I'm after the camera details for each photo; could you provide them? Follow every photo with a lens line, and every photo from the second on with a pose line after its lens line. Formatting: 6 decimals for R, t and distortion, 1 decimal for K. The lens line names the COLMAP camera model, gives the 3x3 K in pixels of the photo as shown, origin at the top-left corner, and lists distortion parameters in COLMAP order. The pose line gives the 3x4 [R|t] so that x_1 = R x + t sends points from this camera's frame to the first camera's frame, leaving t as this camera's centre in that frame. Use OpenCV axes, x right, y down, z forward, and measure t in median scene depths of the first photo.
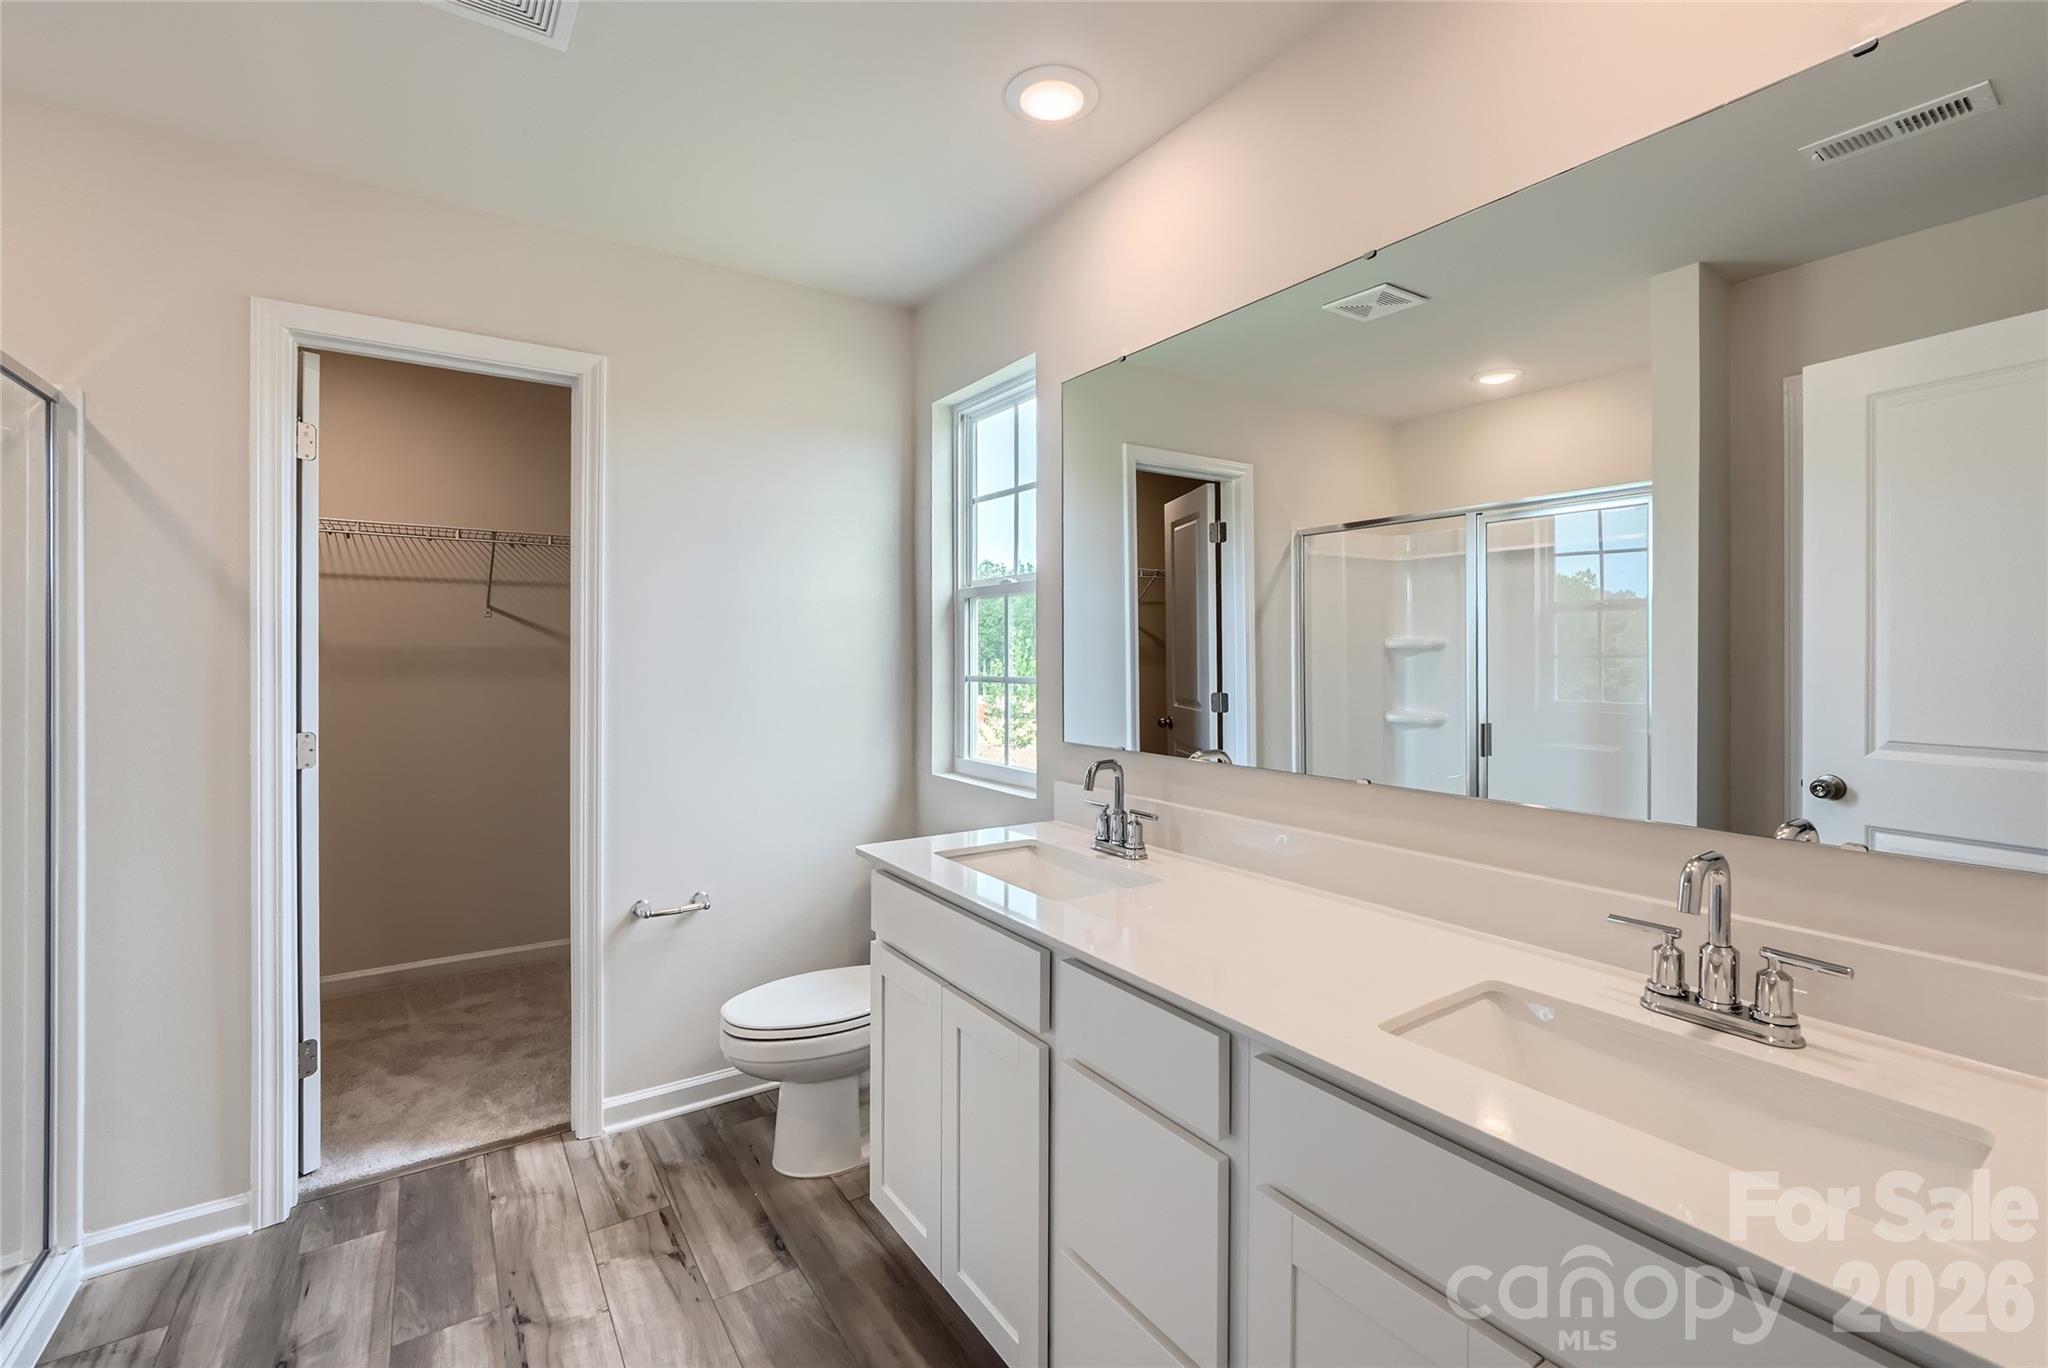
lens RADIAL K [[874.7, 0, 1028.0], [0, 874.7, 665.9], [0, 0, 1]] dist [-0.003990, 0.001694]
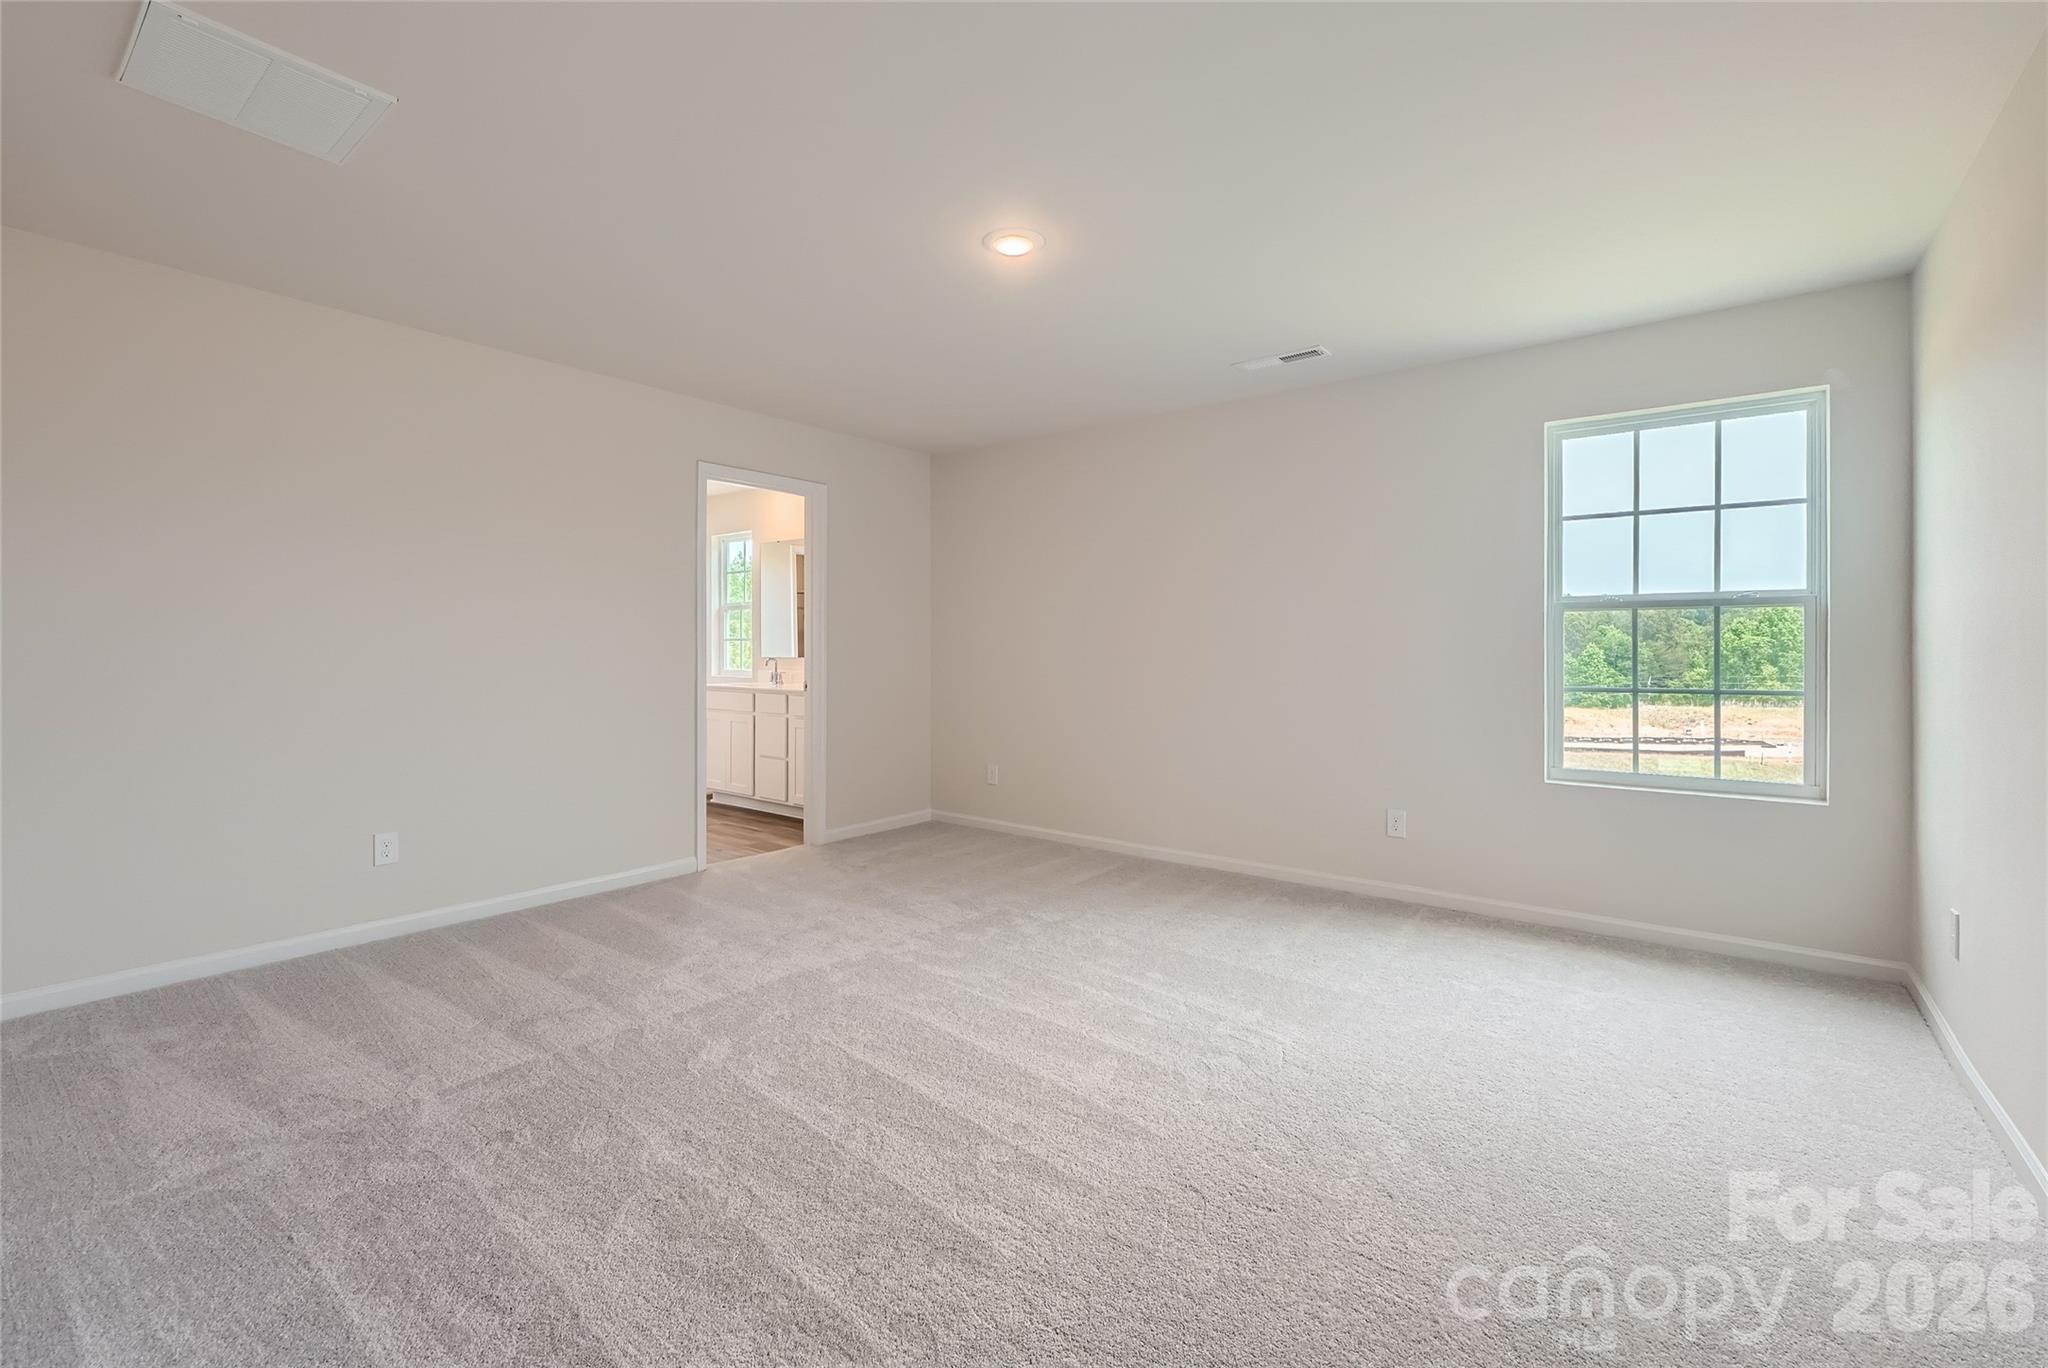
lens RADIAL K [[874.7, 0, 1029.1], [0, 874.7, 686.1], [0, 0, 1]] dist [-0.003990, 0.001694]
pose [[0.951882, 0.005966, 0.306405, -0.001487], [-0.007109, 0.999971, 0.002614, 0.162664], [-0.306381, -0.004667, 0.951898, -2.086916]]
